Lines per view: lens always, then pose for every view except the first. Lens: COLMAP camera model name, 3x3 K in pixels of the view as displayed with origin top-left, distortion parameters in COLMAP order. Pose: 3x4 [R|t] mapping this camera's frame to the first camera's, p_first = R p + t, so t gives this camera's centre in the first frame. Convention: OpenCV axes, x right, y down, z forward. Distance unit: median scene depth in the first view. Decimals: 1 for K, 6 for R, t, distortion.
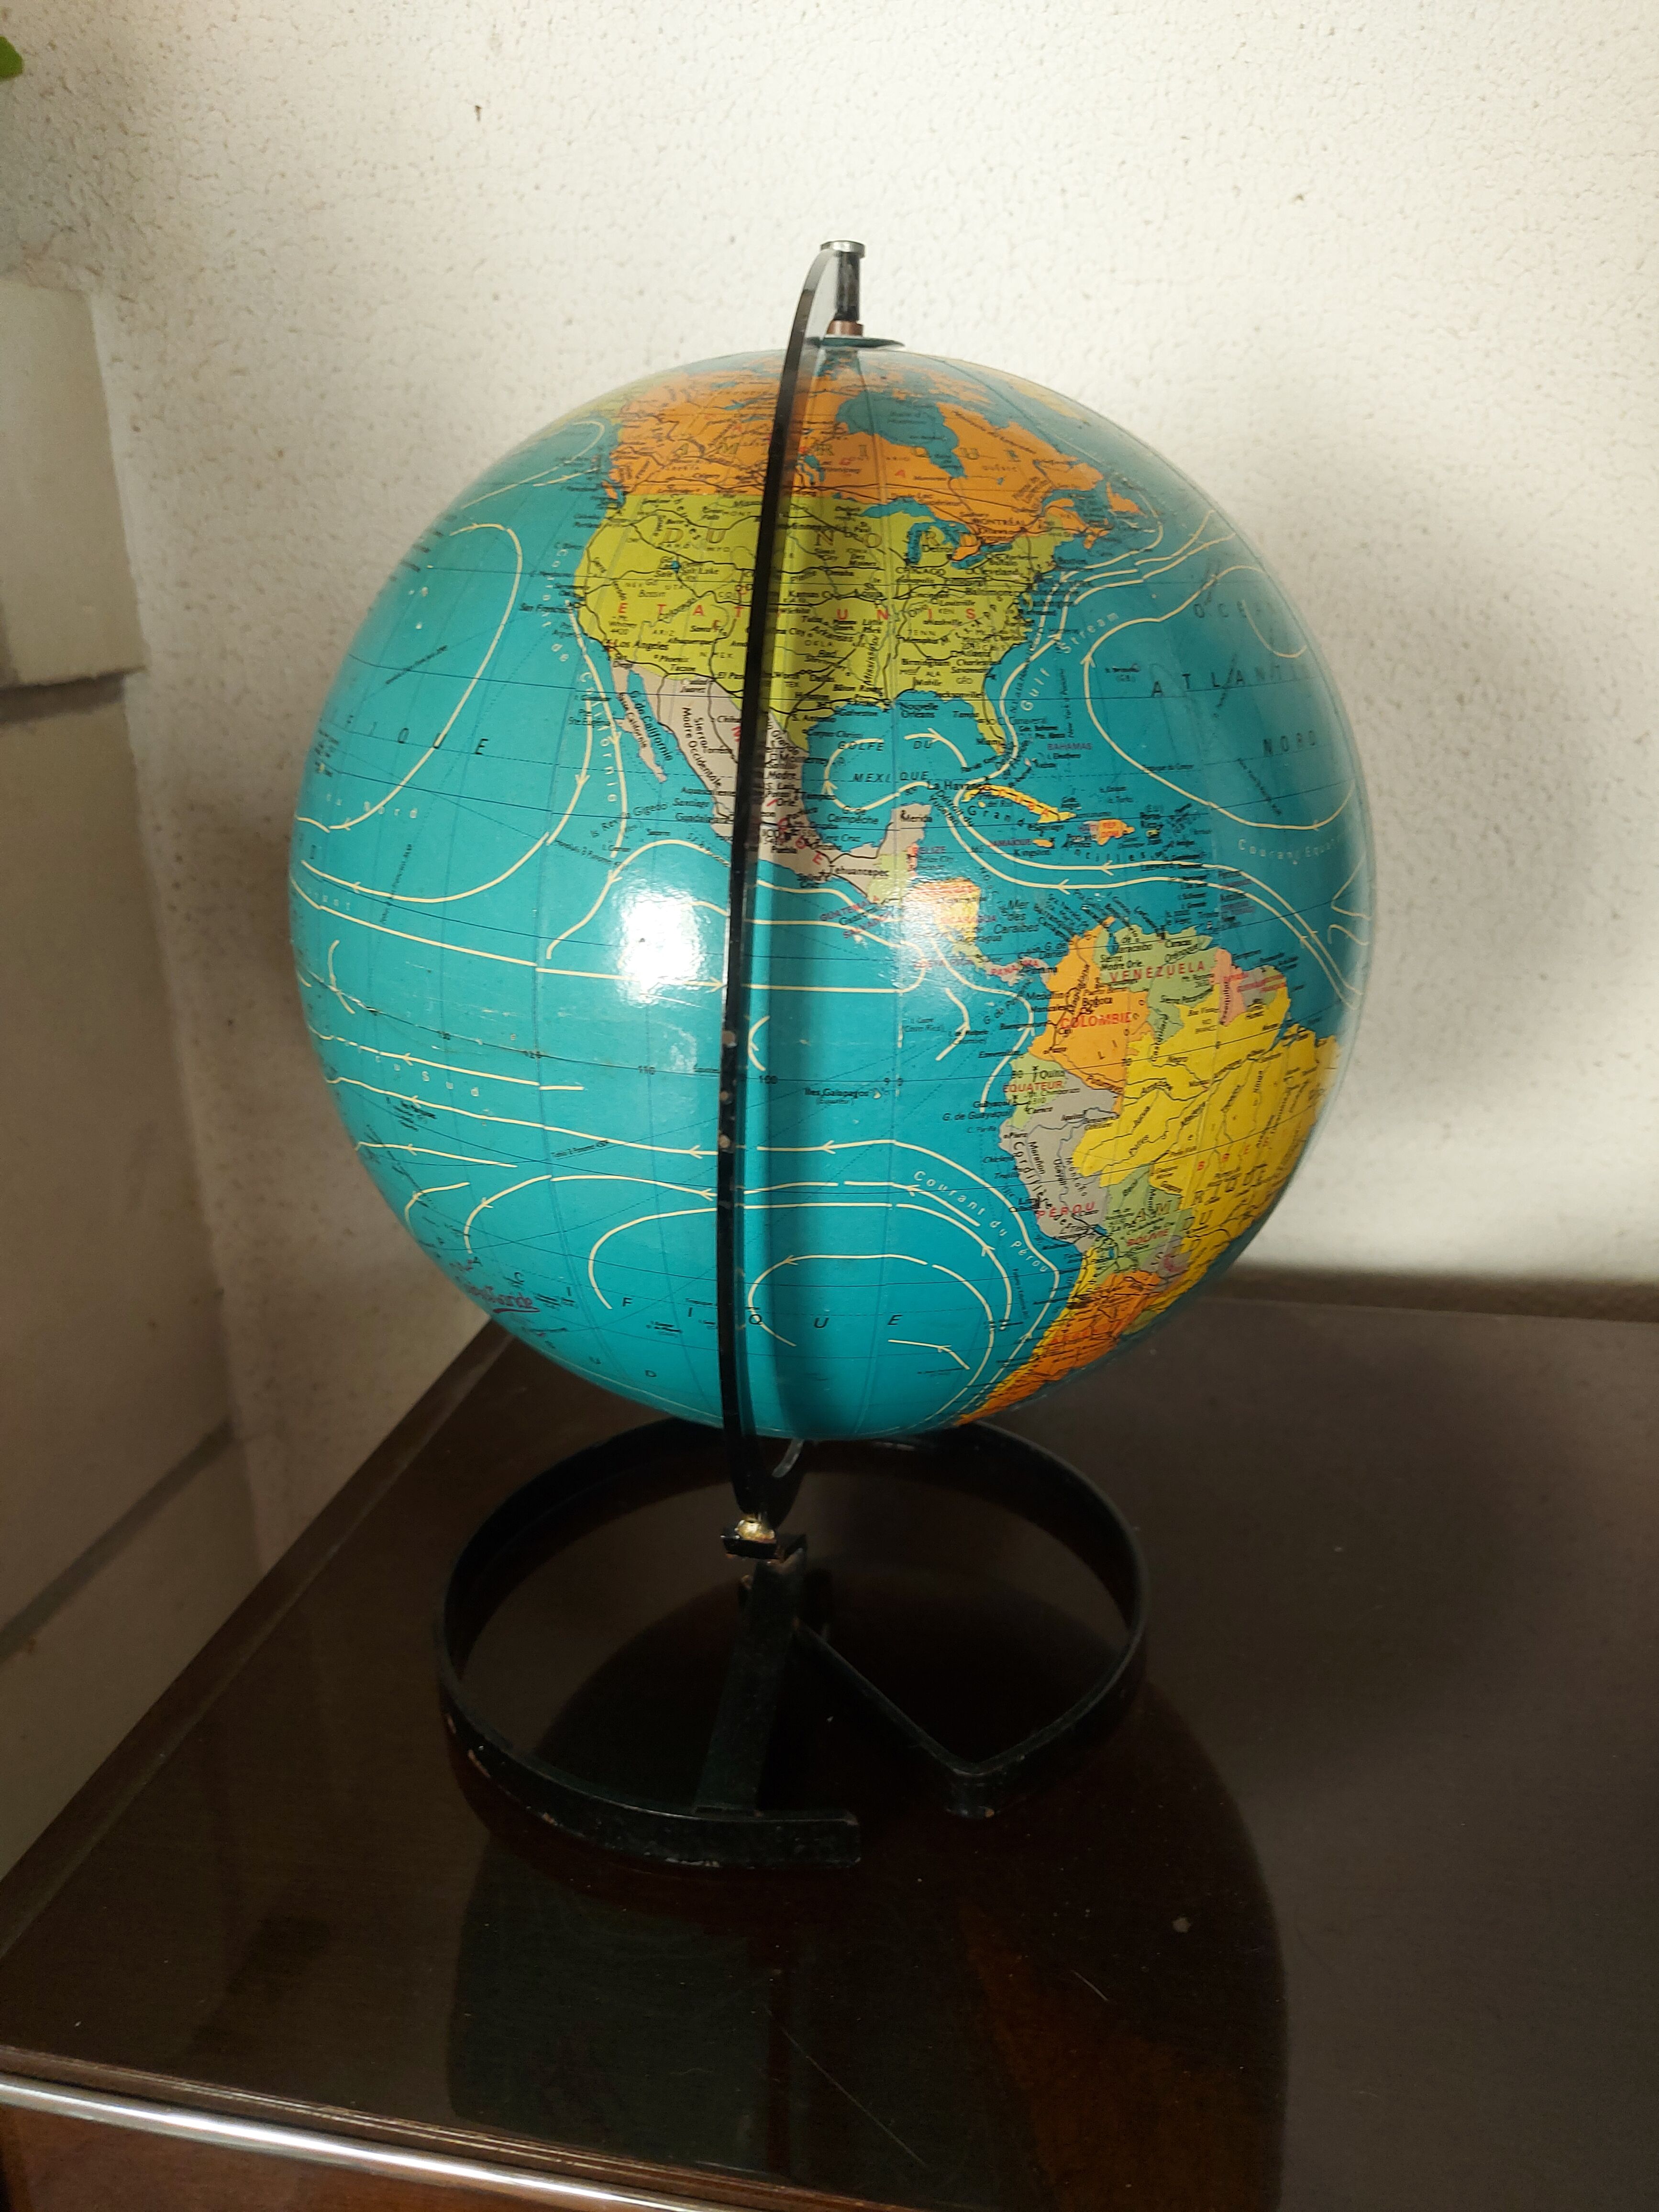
lens RADIAL K [[1597.6, 0, 822.2], [0, 1597.6, 1112.6], [0, 0, 1]] dist [0.121733, -0.257592]
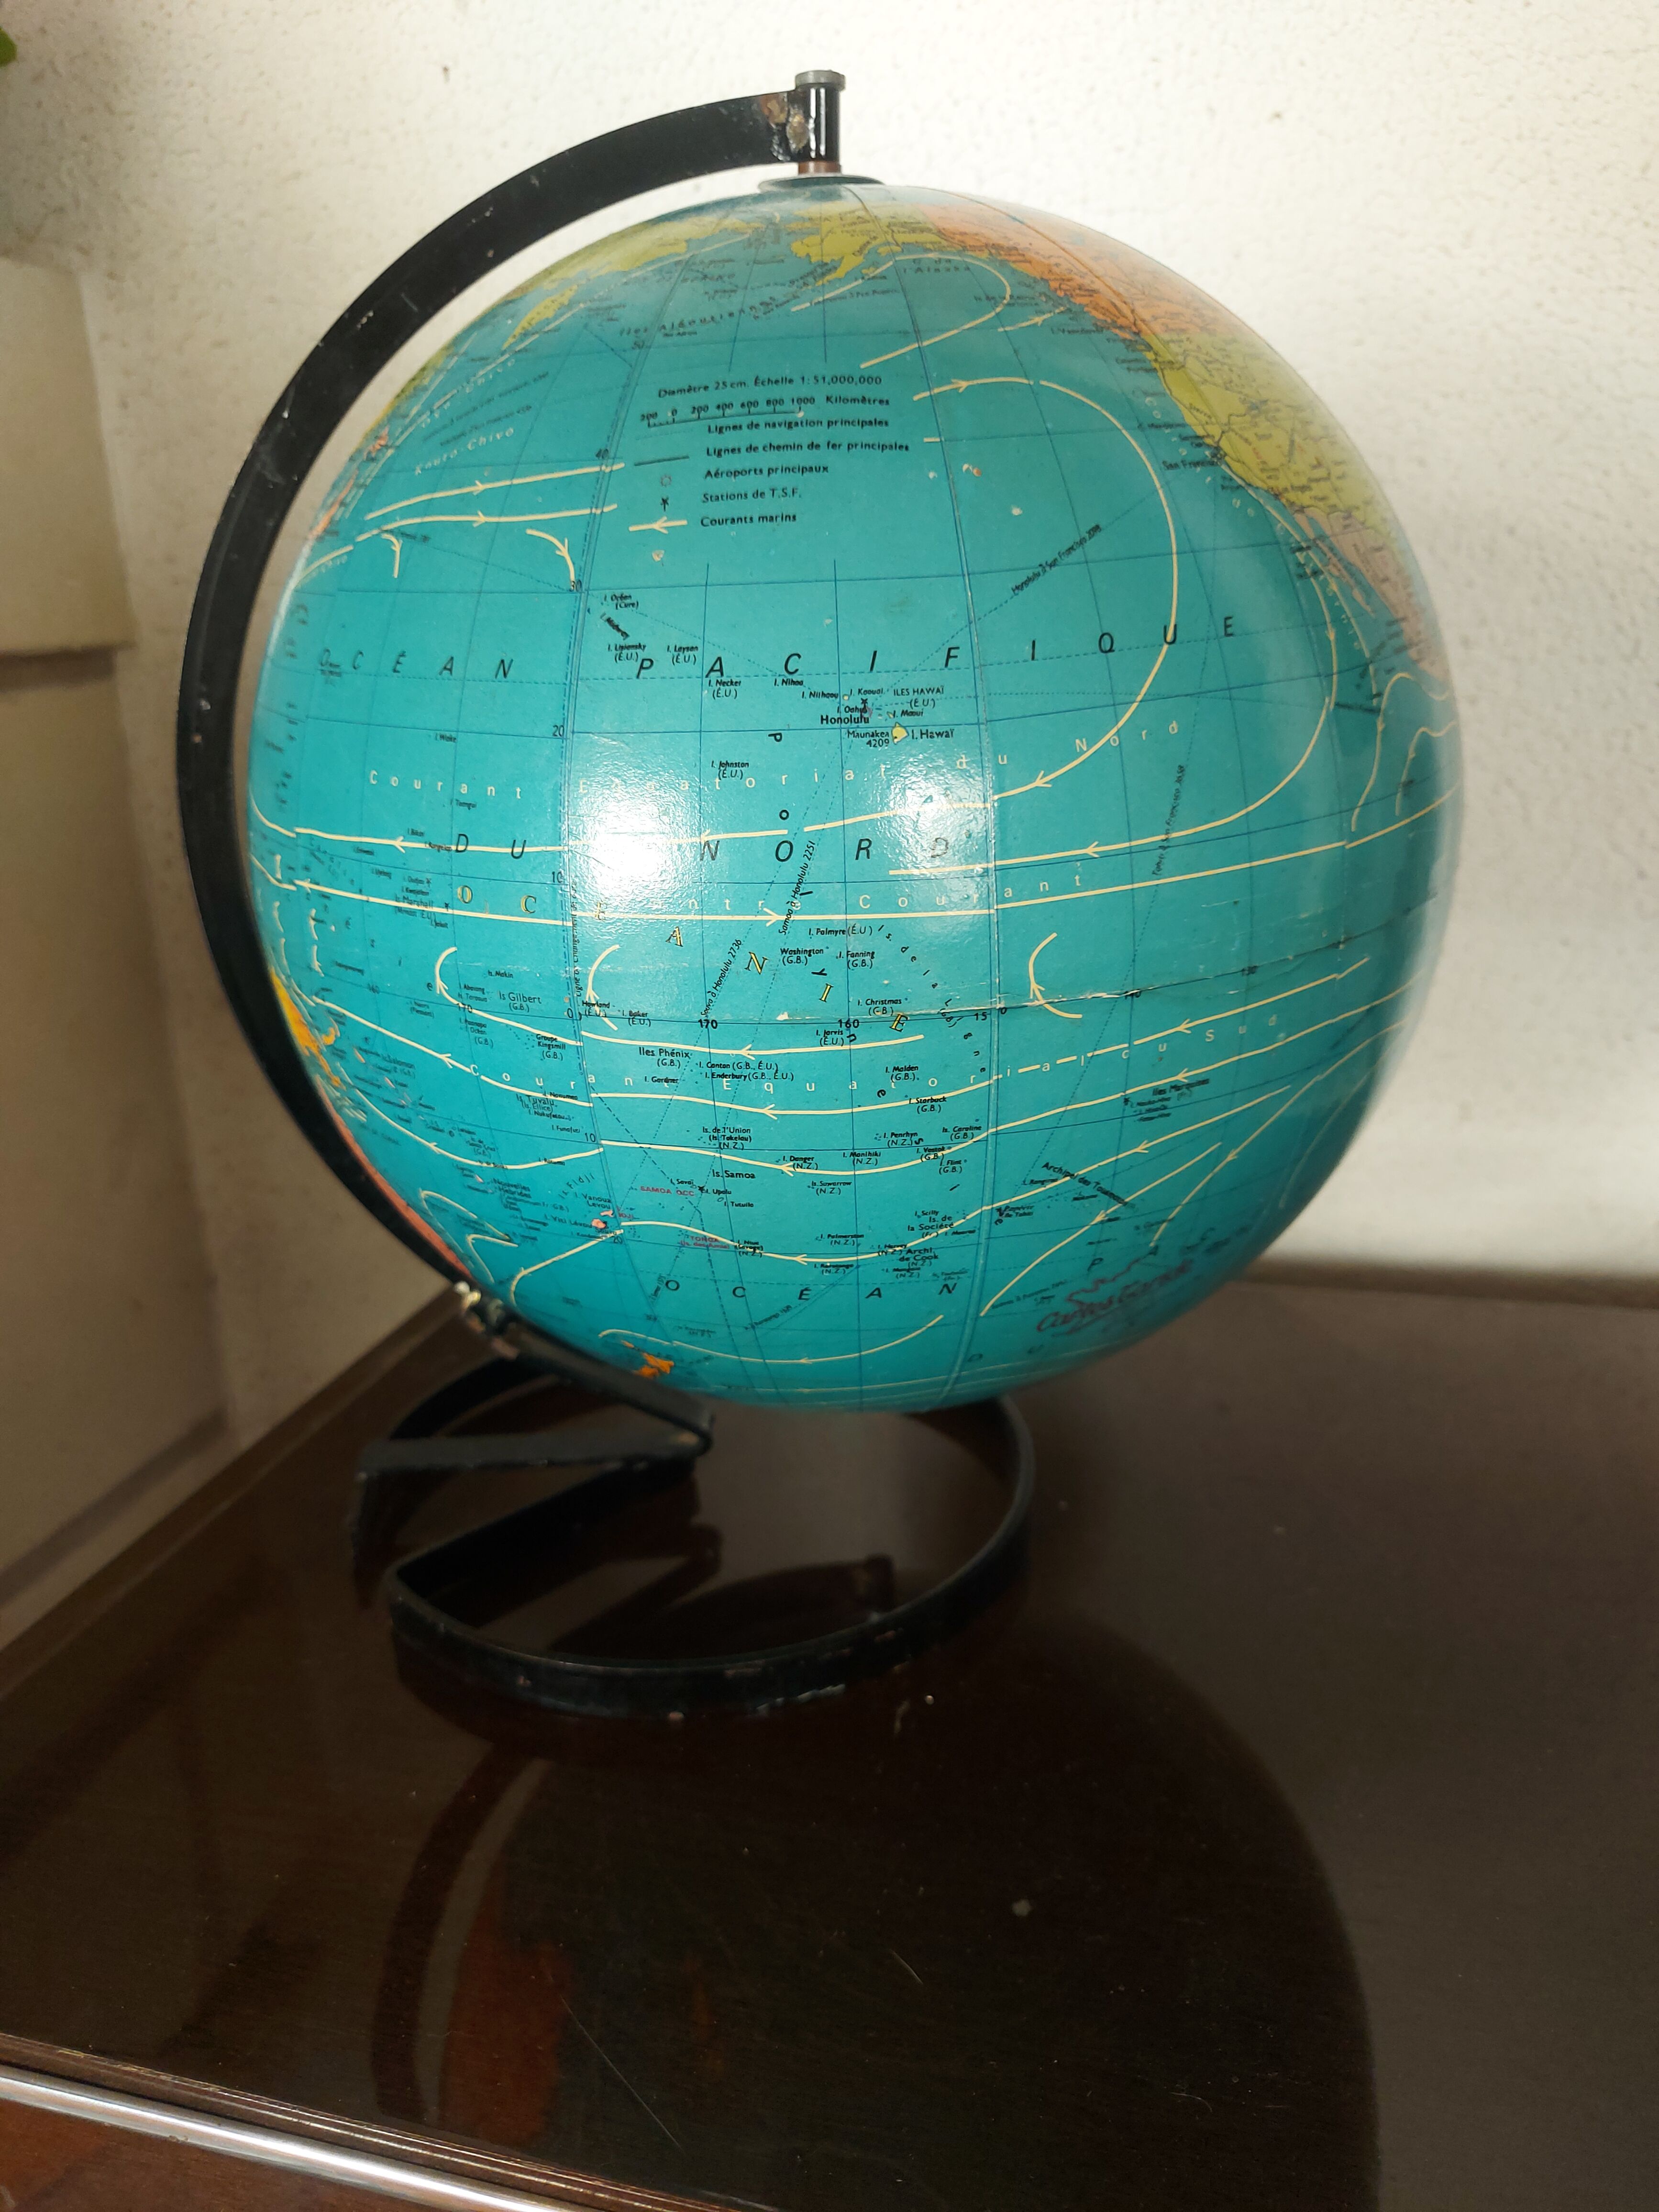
lens RADIAL K [[1597.6, 0, 822.2], [0, 1597.6, 1112.6], [0, 0, 1]] dist [0.121733, -0.257592]
pose [[0.428941, -0.375746, 0.821477, -1.135459], [0.370580, 0.902535, 0.219320, -0.269524], [-0.823820, 0.210348, 0.526379, 0.802699]]
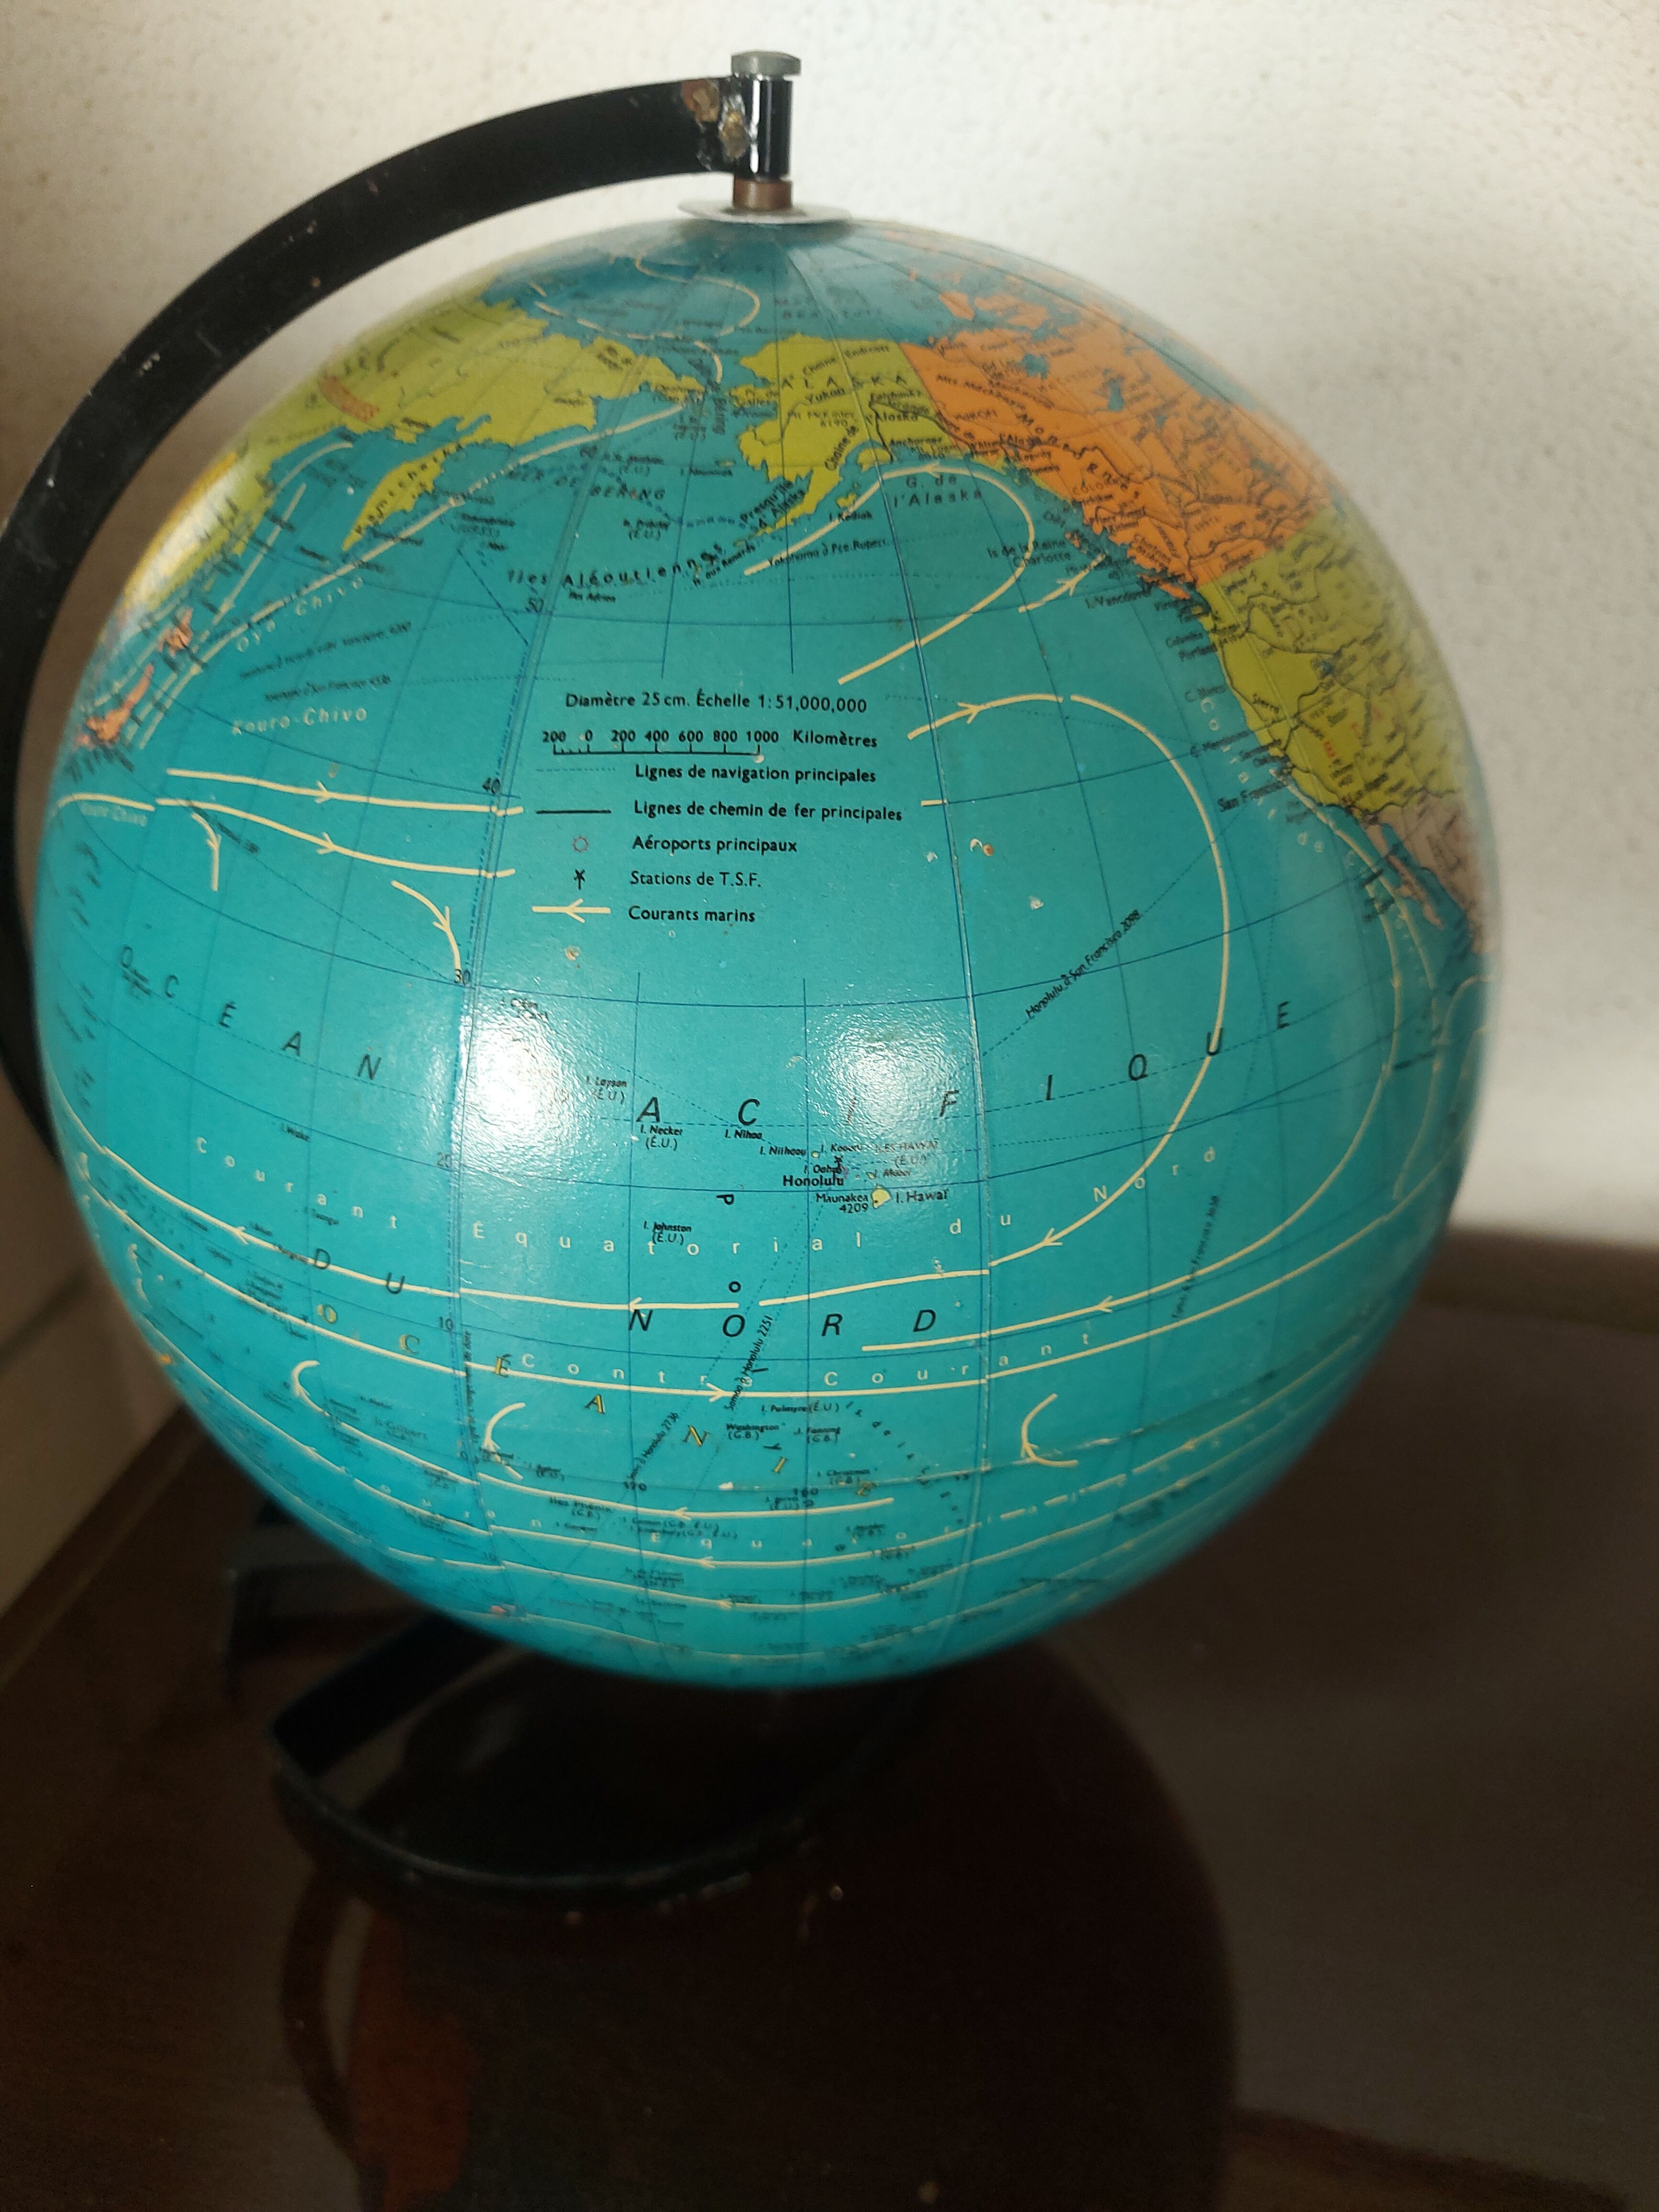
lens RADIAL K [[1529.1, 0, 801.0], [0, 1529.1, 1091.7], [0, 0, 1]] dist [0.144940, -0.196121]
pose [[0.372708, -0.551595, 0.746212, -0.821450], [0.332973, 0.830095, 0.447293, -0.579674], [-0.866151, 0.081759, 0.493049, 0.879664]]
